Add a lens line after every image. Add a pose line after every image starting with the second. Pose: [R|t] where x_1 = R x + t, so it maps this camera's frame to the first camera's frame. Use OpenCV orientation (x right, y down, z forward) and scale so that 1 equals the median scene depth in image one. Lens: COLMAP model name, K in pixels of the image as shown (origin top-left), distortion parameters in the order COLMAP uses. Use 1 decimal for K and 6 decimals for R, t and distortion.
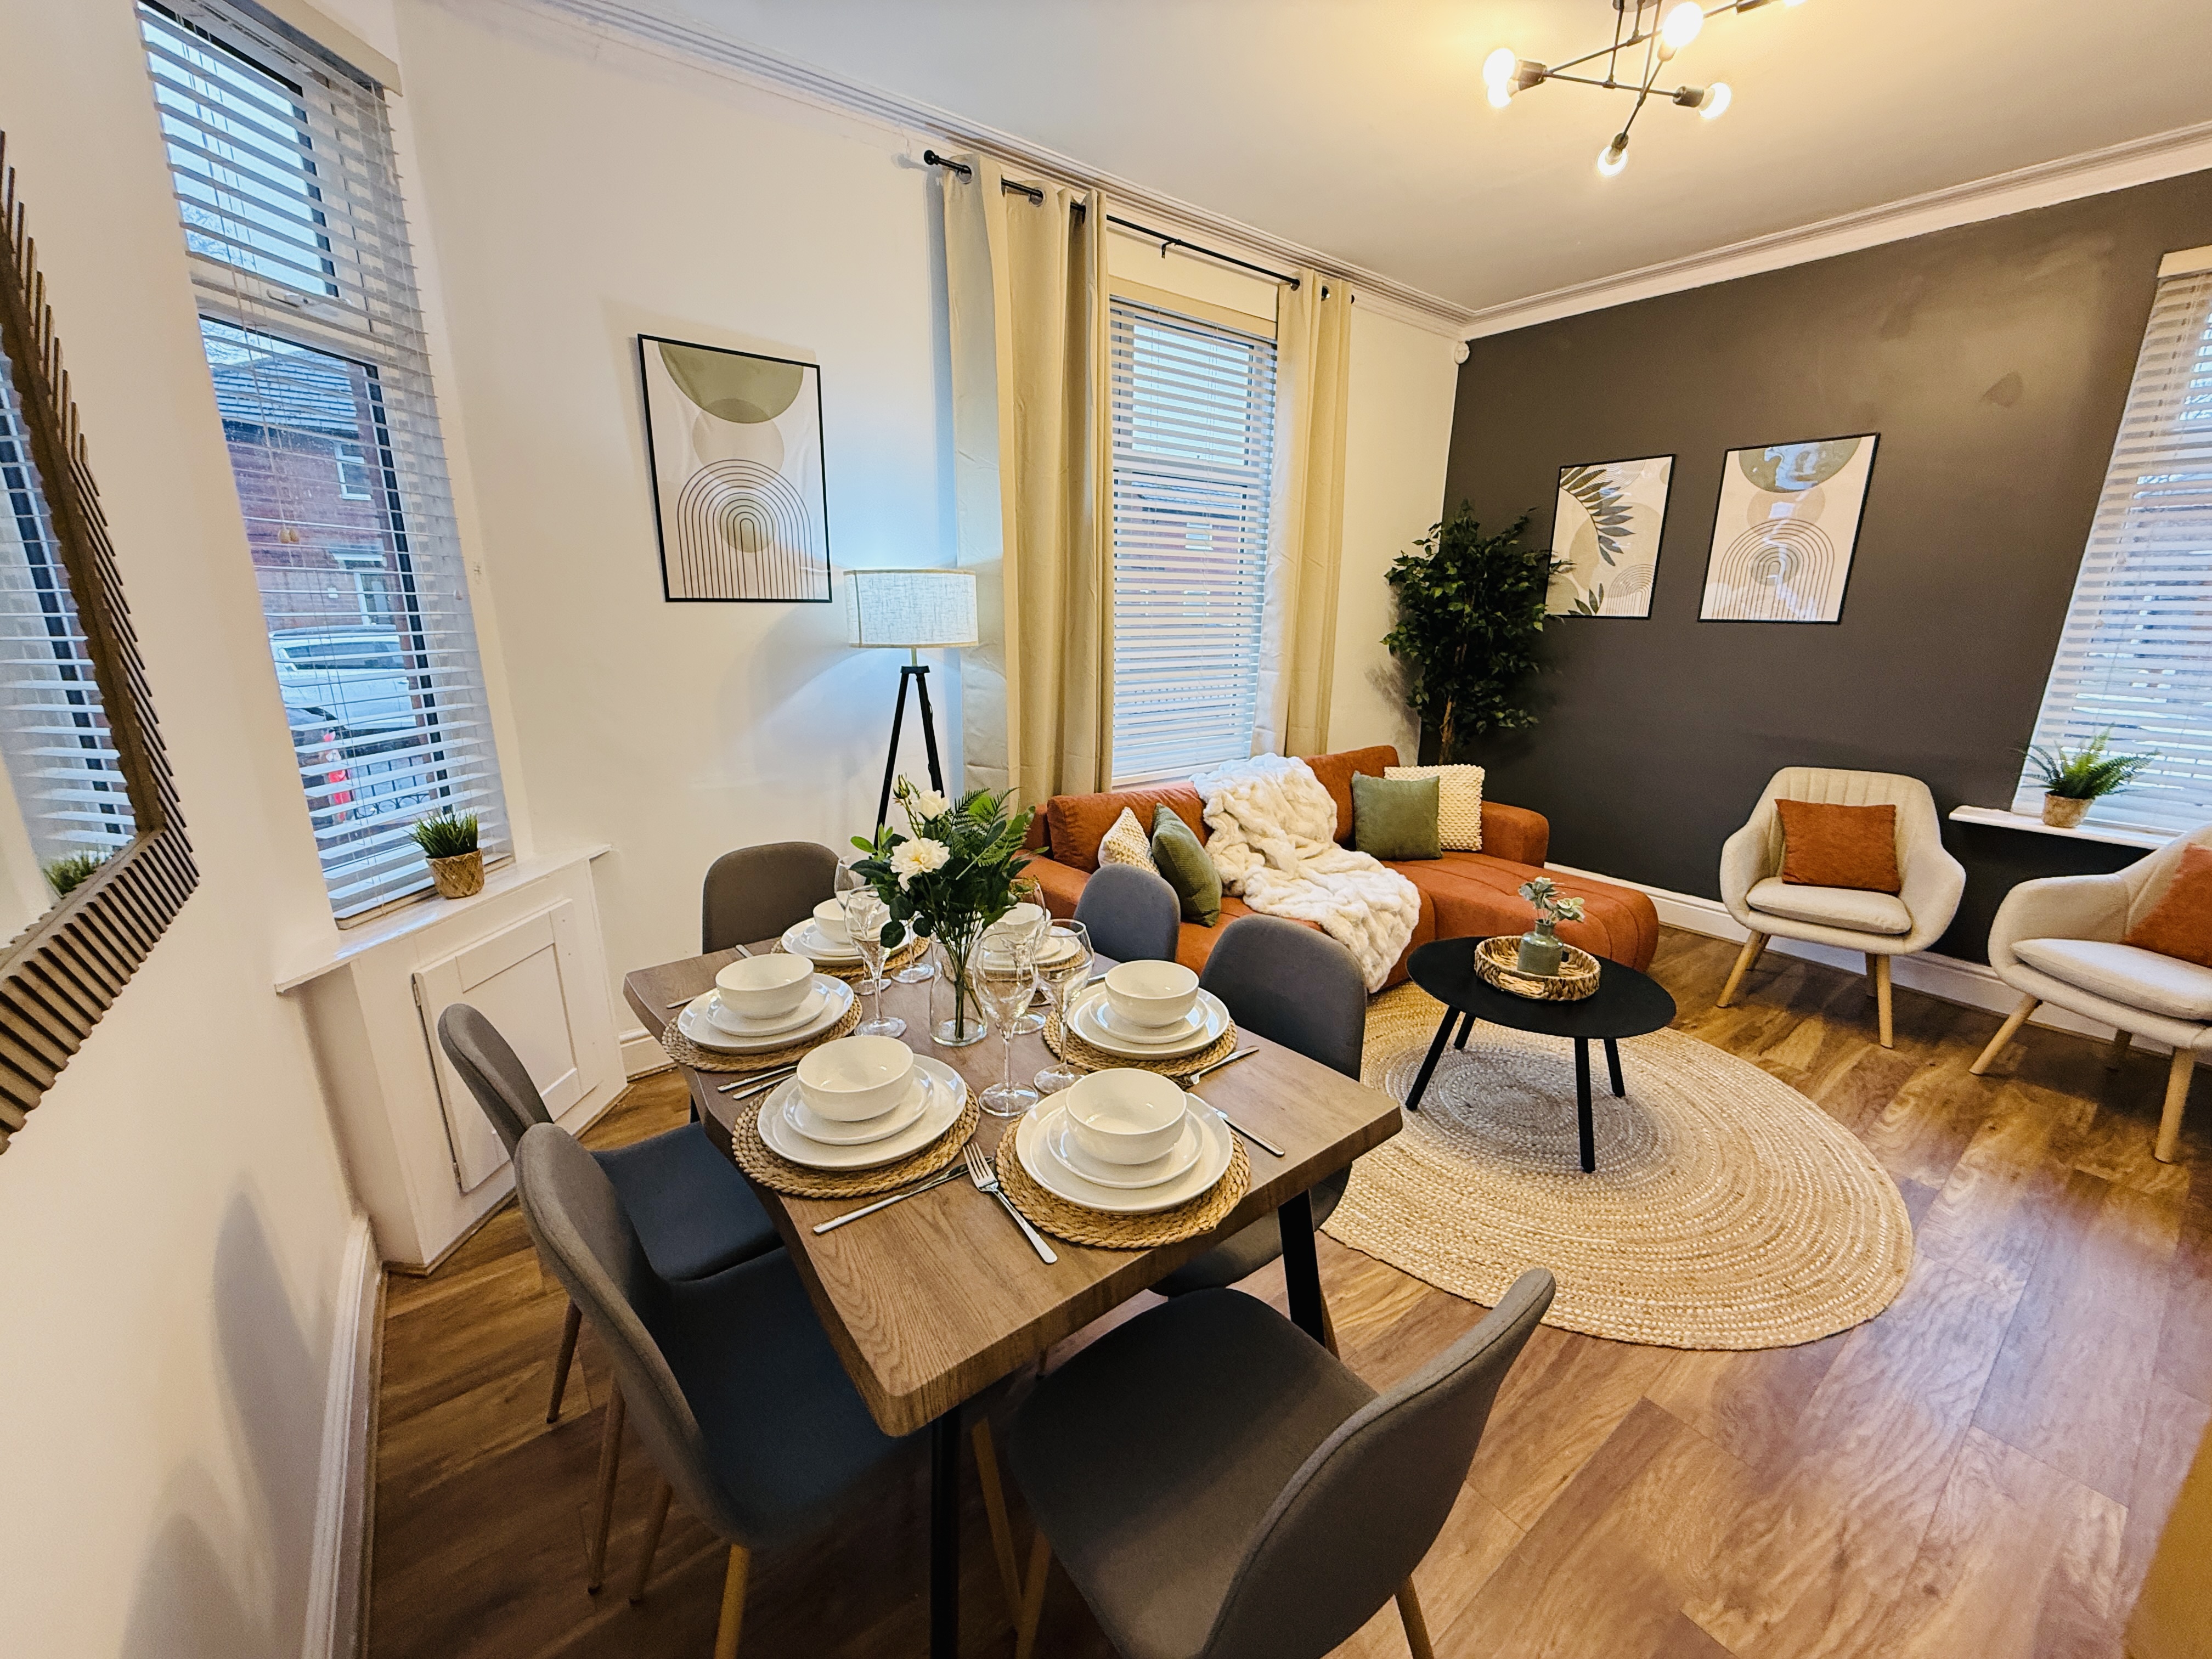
lens RADIAL K [[875.9, 0, 1098.9], [0, 875.9, 829.0], [0, 0, 1]] dist [0.000684, 0.000014]
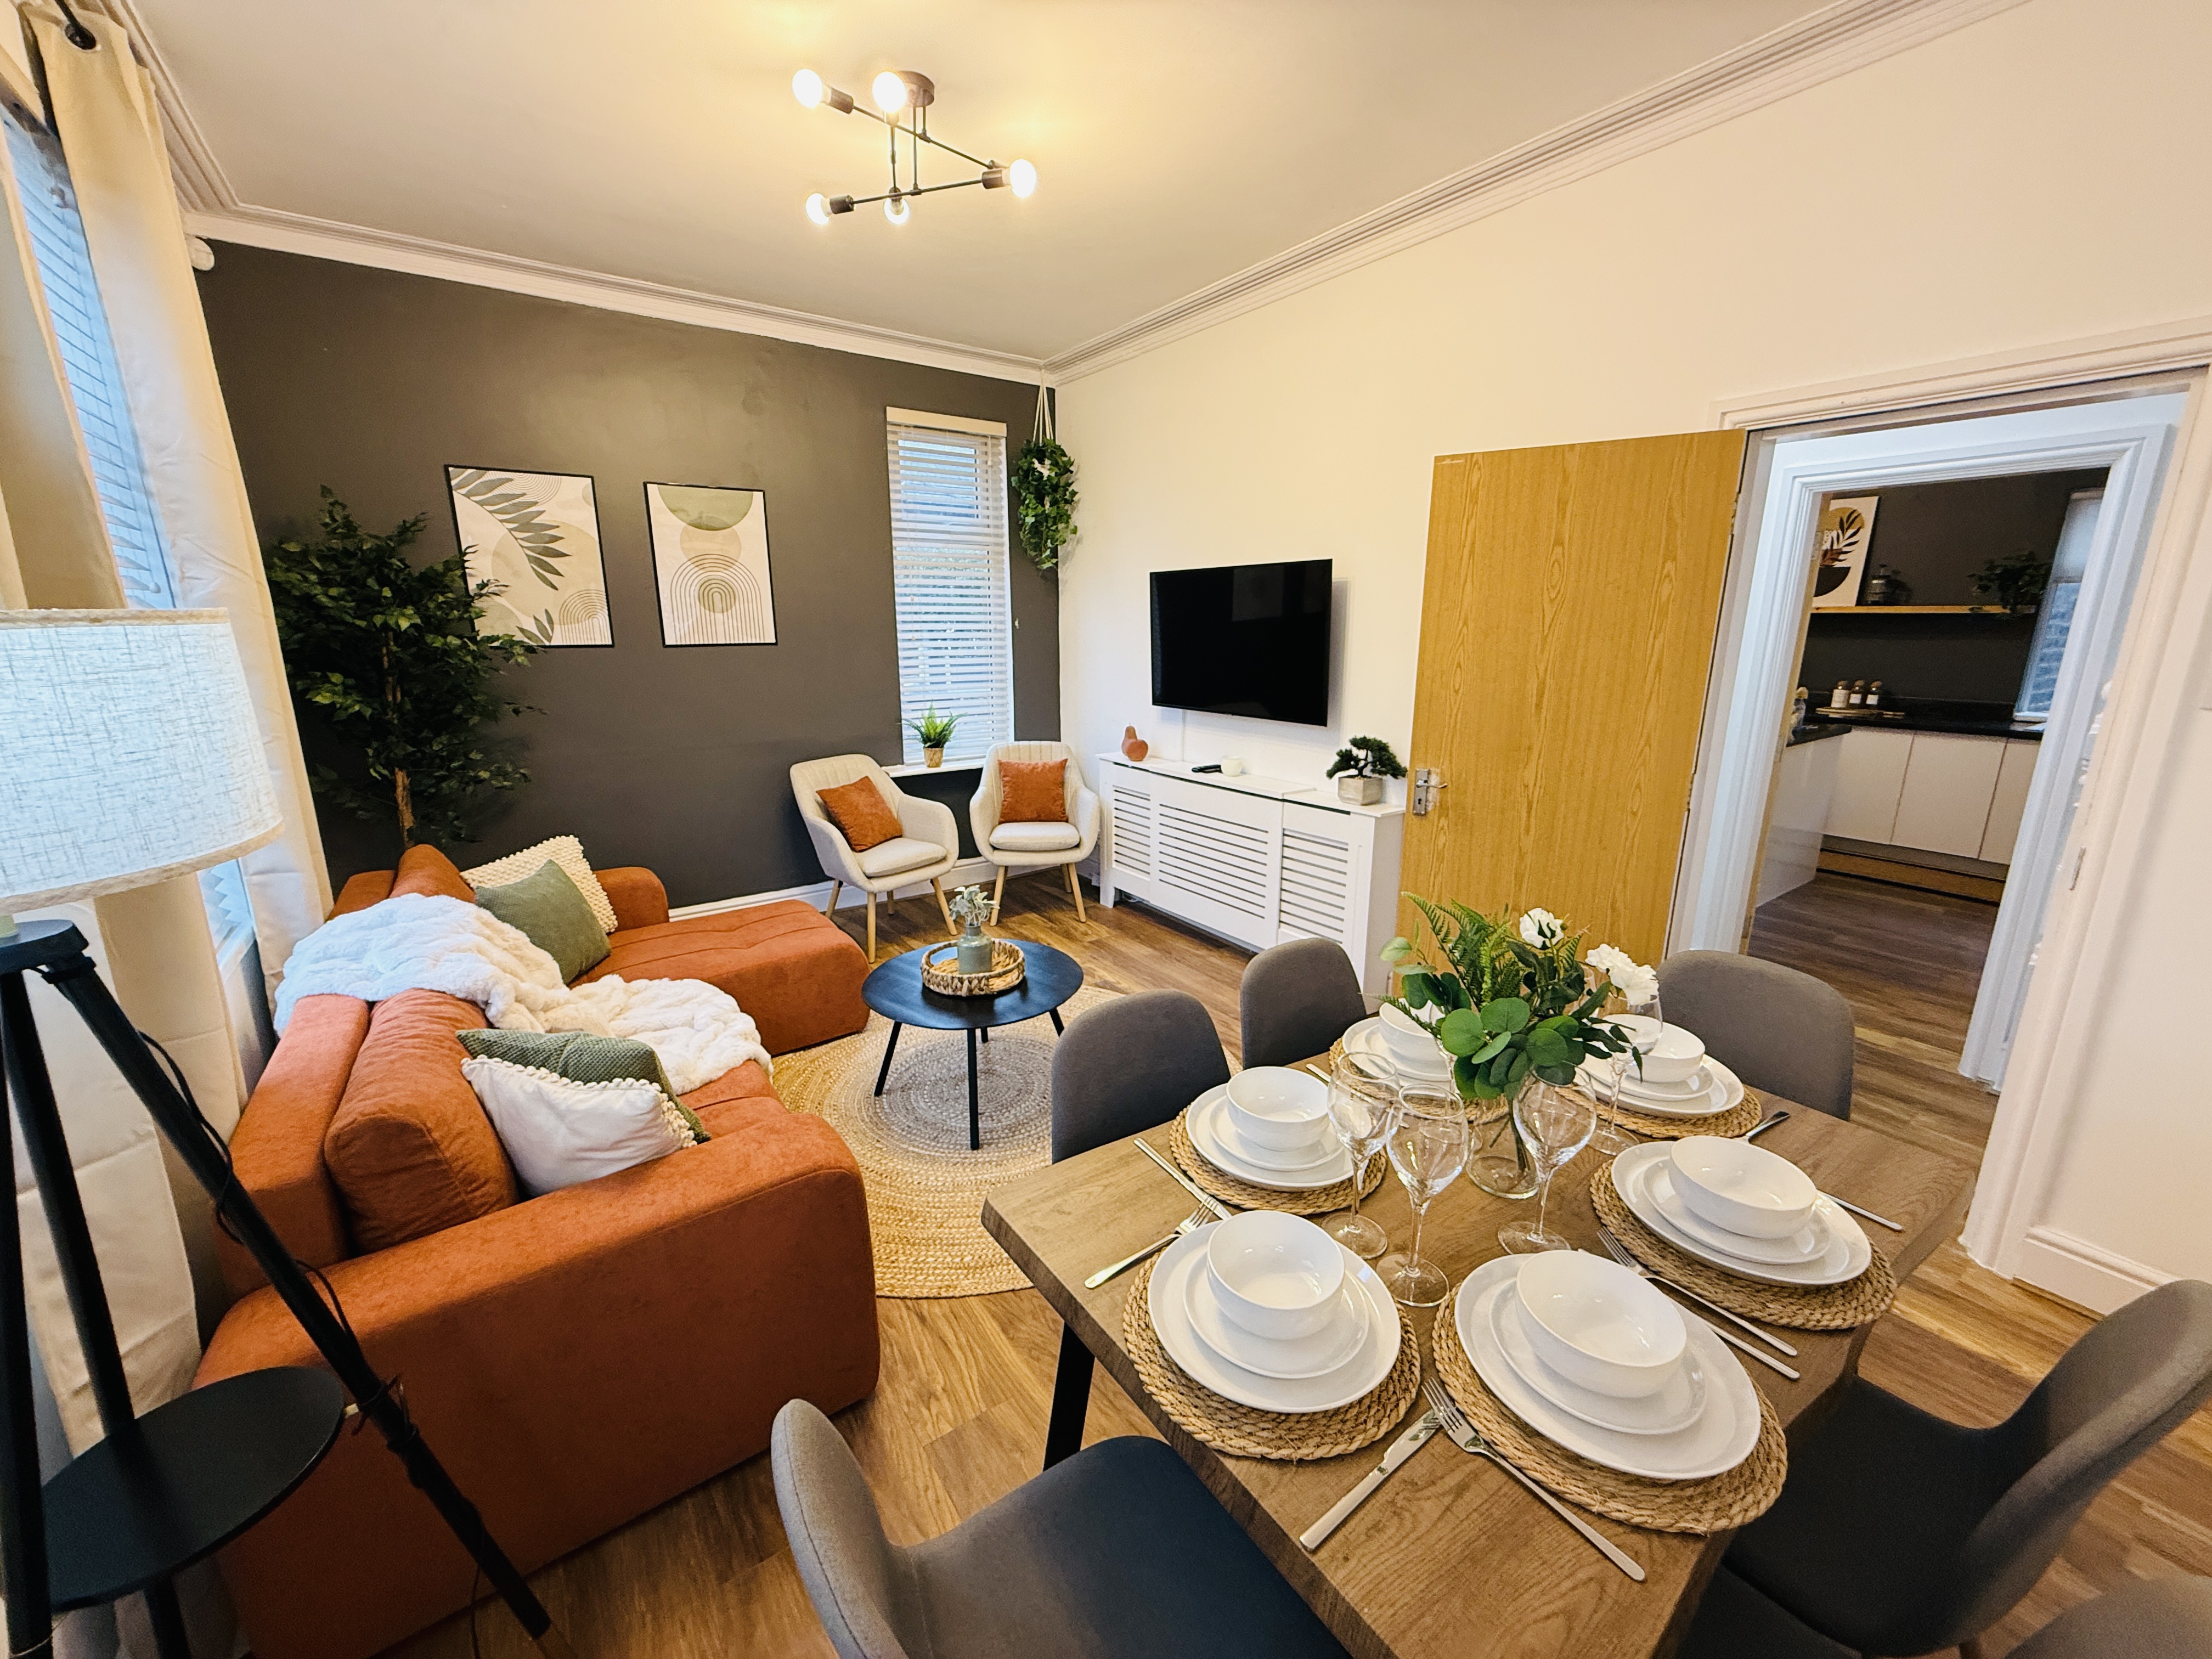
lens RADIAL K [[875.9, 0, 1097.9], [0, 875.9, 826.3], [0, 0, 1]] dist [0.000684, 0.000014]
pose [[0.034708, -0.244964, 0.968911, -0.360857], [0.254290, 0.939751, 0.228483, -0.152743], [-0.966505, 0.238454, 0.094908, 0.486445]]
